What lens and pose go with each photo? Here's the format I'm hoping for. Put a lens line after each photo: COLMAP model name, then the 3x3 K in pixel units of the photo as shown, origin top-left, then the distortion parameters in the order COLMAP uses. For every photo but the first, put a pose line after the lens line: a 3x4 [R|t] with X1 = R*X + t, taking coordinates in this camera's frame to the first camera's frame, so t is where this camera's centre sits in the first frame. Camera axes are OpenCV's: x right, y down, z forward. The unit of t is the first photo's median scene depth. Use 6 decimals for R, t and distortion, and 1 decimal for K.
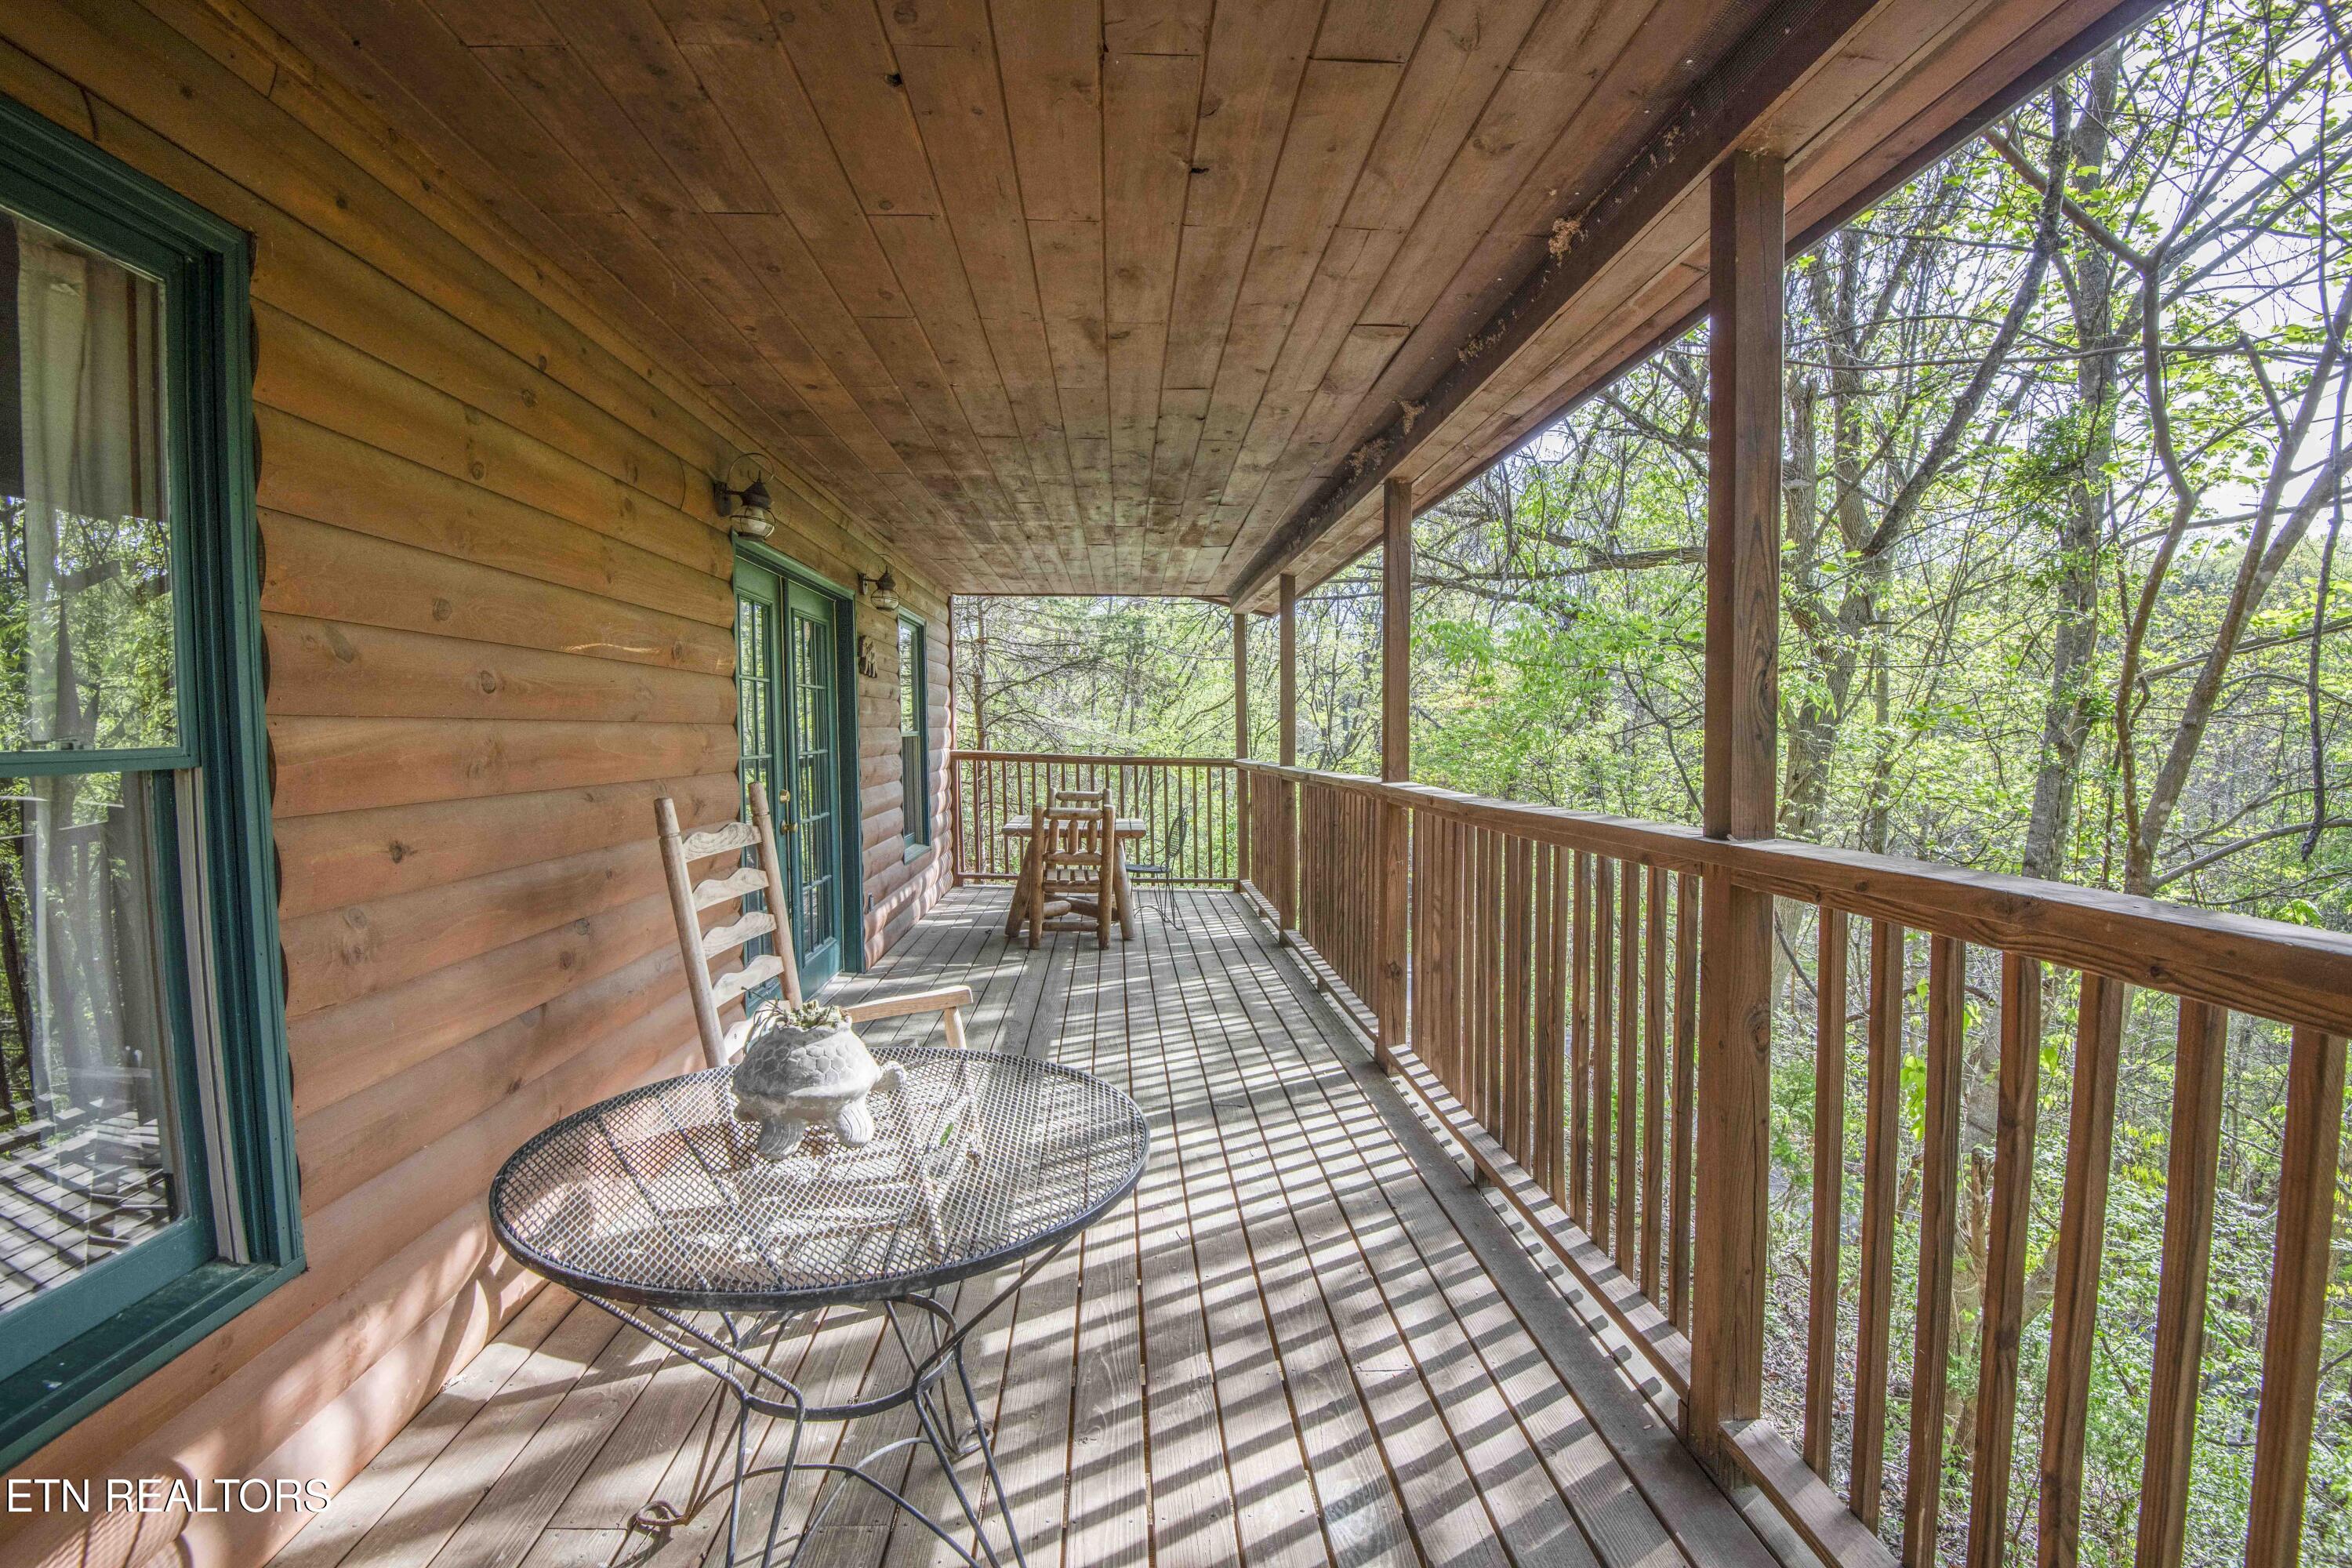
lens RADIAL K [[1079.6, 0, 1183.9], [0, 1079.6, 782.0], [0, 0, 1]] dist [-0.009384, -0.023353]
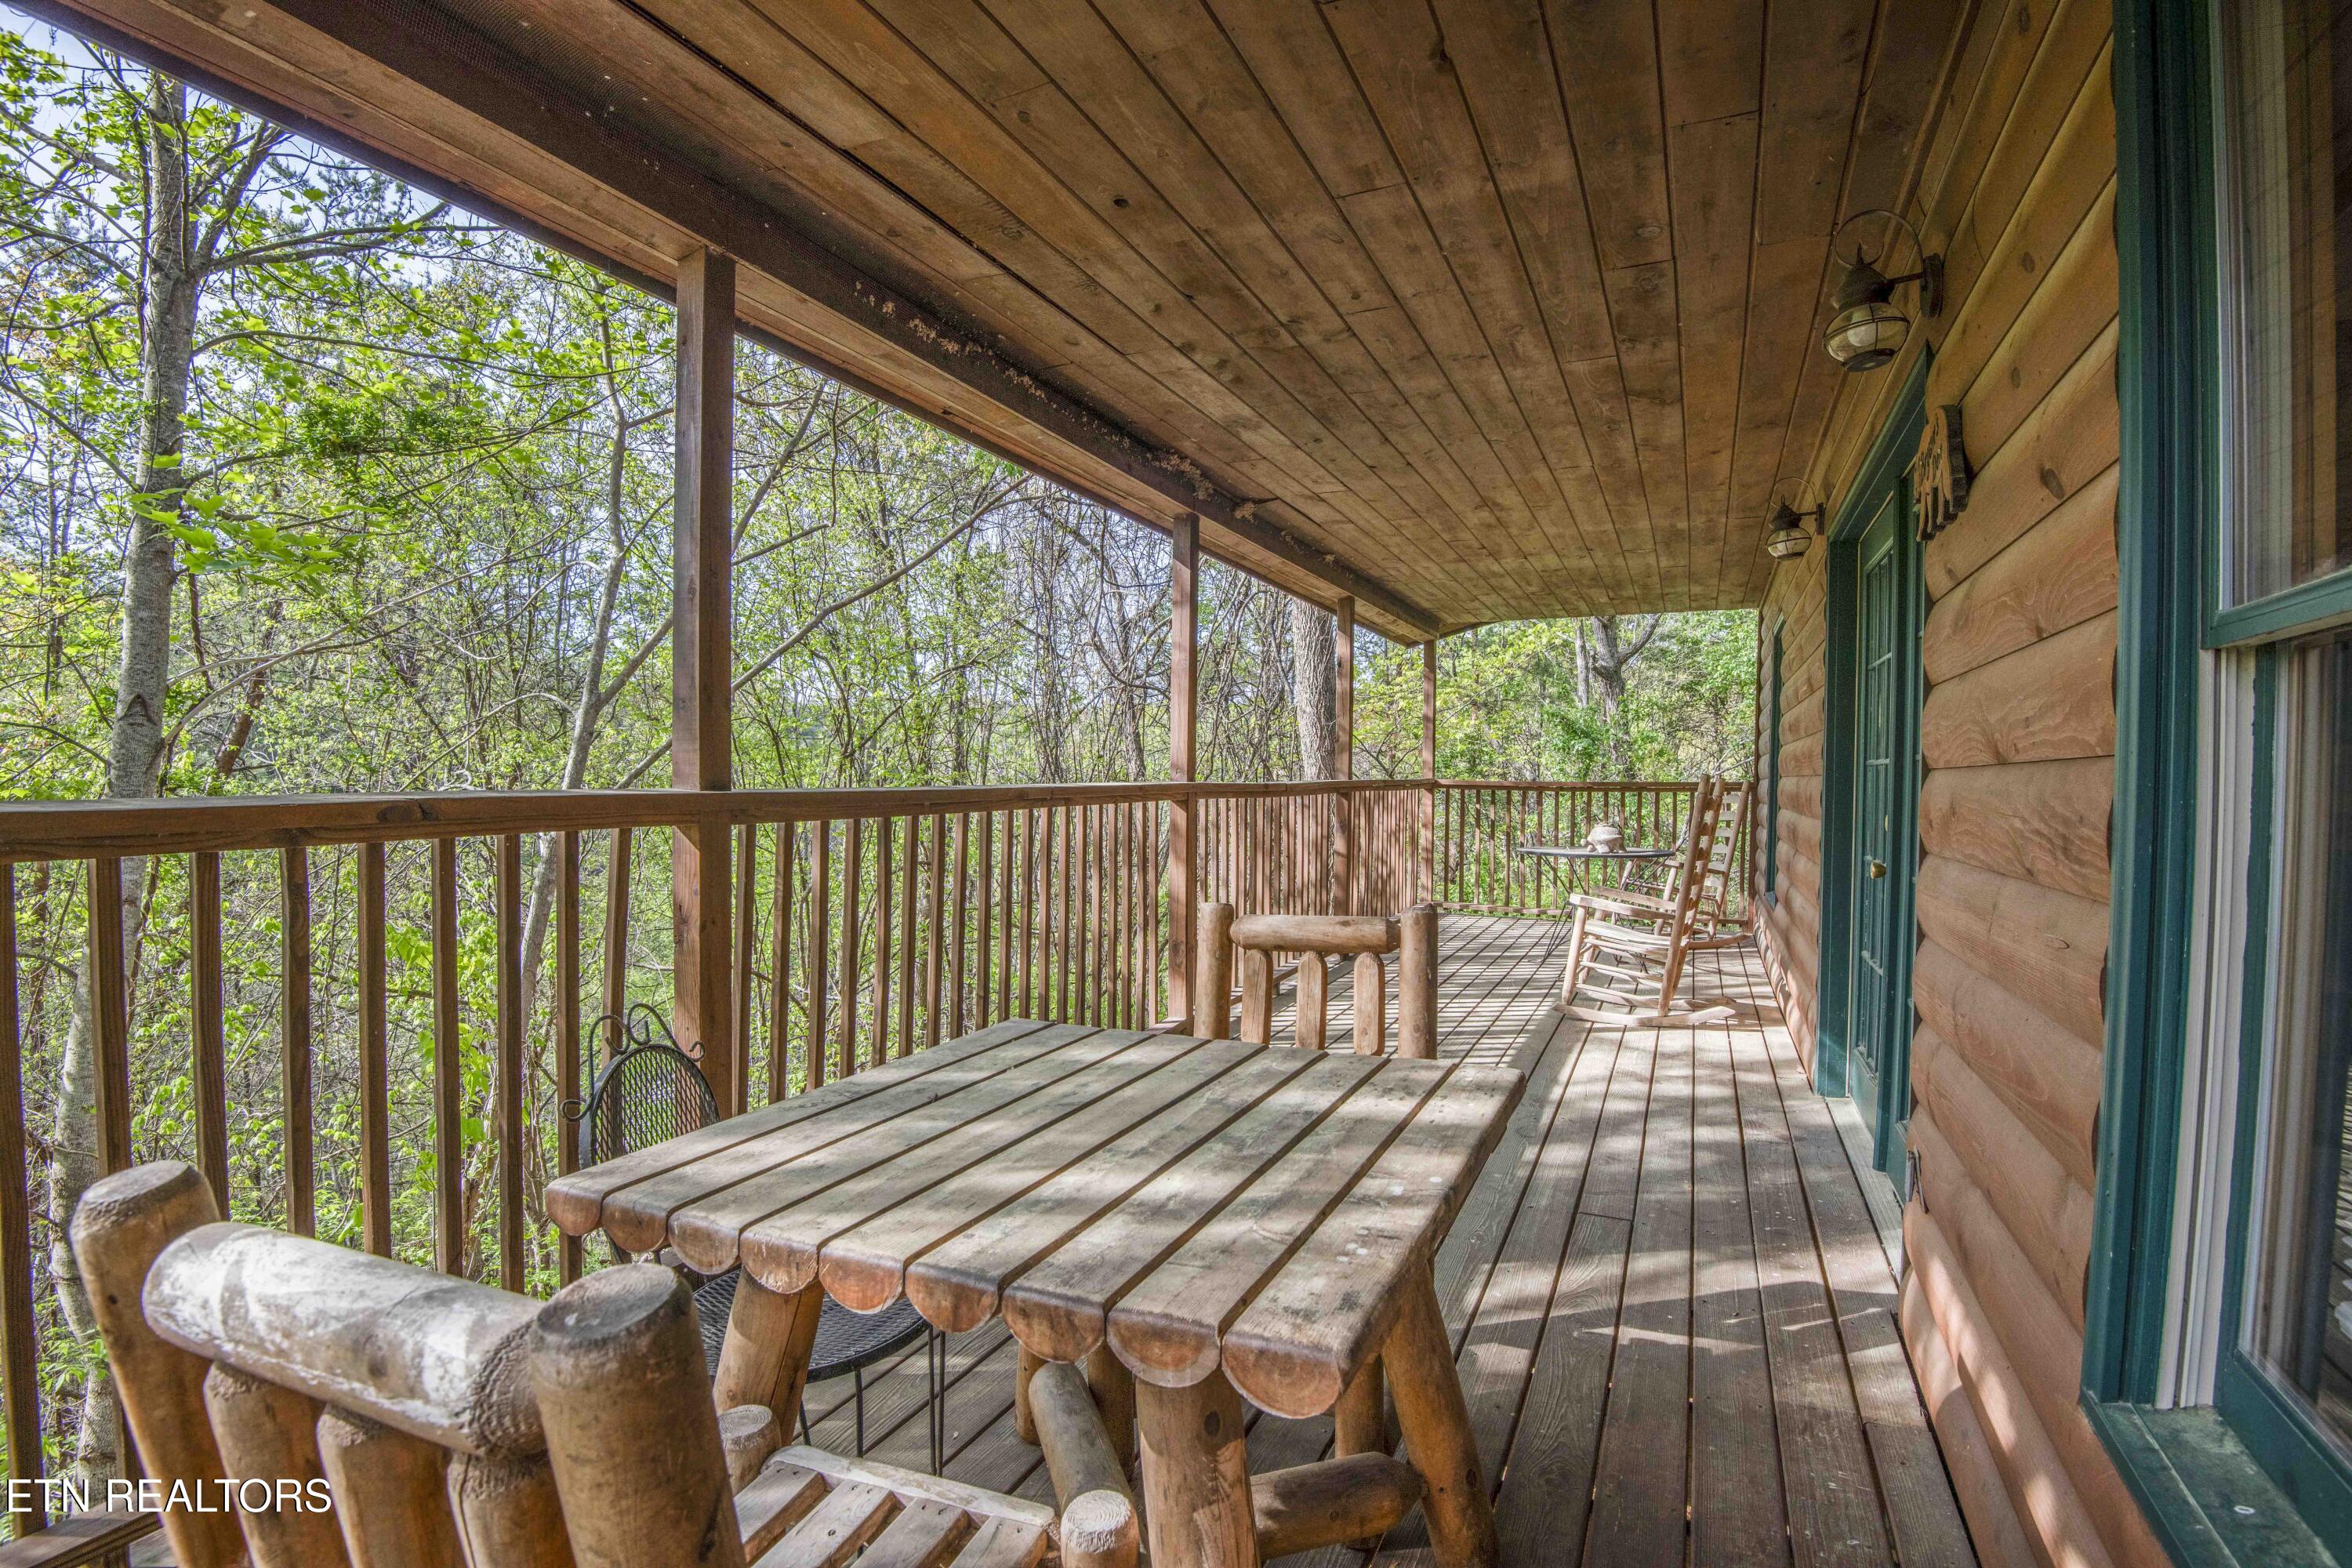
lens RADIAL K [[1080.5, 0, 1185.5], [0, 1080.5, 782.9], [0, 0, 1]] dist [-0.001293, -0.036933]
pose [[-0.876121, -0.011163, 0.481962, -0.399341], [0.013373, 0.998784, 0.047443, -0.060575], [-0.481906, 0.048011, -0.874907, 2.285285]]
